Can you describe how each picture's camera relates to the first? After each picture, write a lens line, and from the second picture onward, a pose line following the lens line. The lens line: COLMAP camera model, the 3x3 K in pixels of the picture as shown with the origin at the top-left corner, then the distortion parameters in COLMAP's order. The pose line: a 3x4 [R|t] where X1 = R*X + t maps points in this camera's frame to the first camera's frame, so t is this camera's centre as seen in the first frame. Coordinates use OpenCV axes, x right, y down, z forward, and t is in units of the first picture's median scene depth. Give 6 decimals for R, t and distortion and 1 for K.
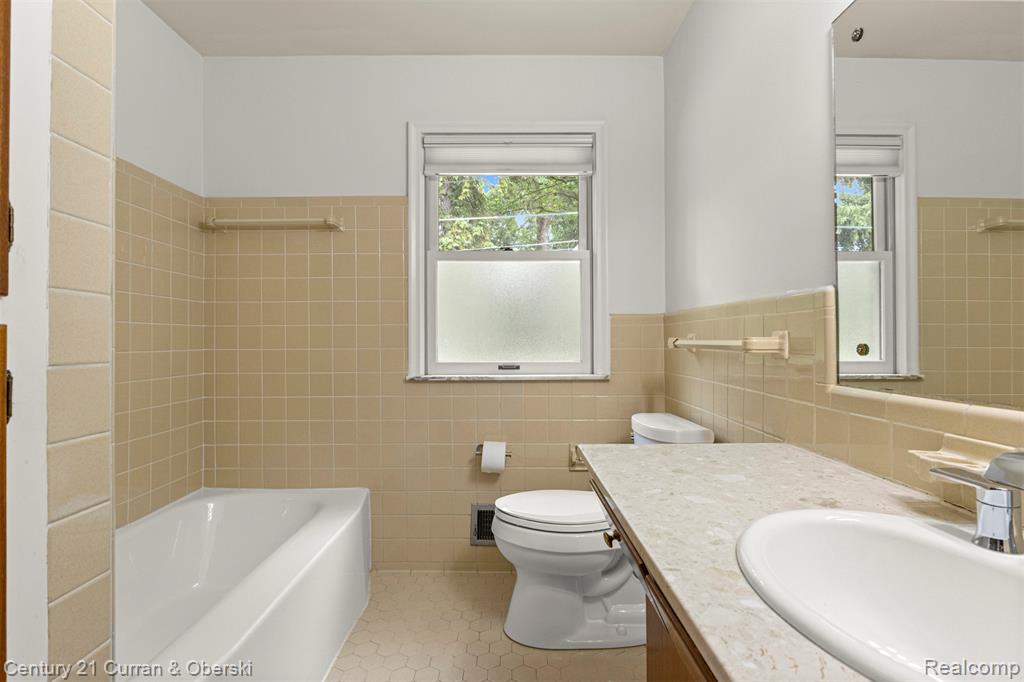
lens RADIAL K [[474.5, 0, 510.4], [0, 474.5, 336.7], [0, 0, 1]] dist [-0.010291, -0.000601]
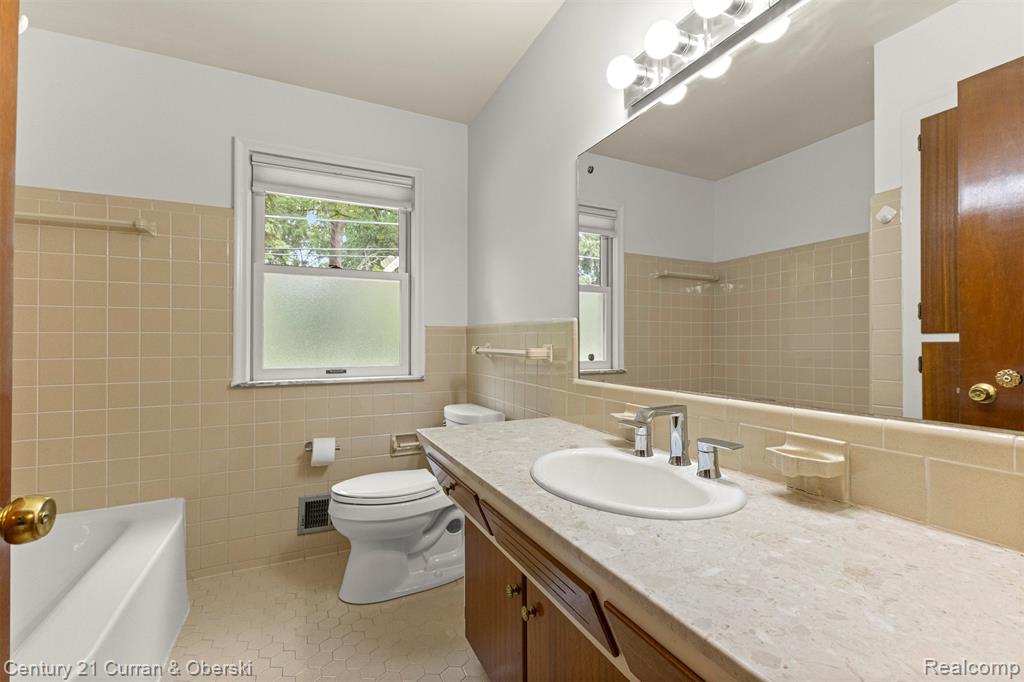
lens RADIAL K [[443.0, 0, 512.5], [0, 443.0, 340.4], [0, 0, 1]] dist [0.004075, -0.002542]
pose [[0.898604, 0.003371, 0.438748, -0.464610], [-0.005999, 0.999971, 0.004603, -0.088455], [-0.438720, -0.006768, 0.898599, -0.691671]]
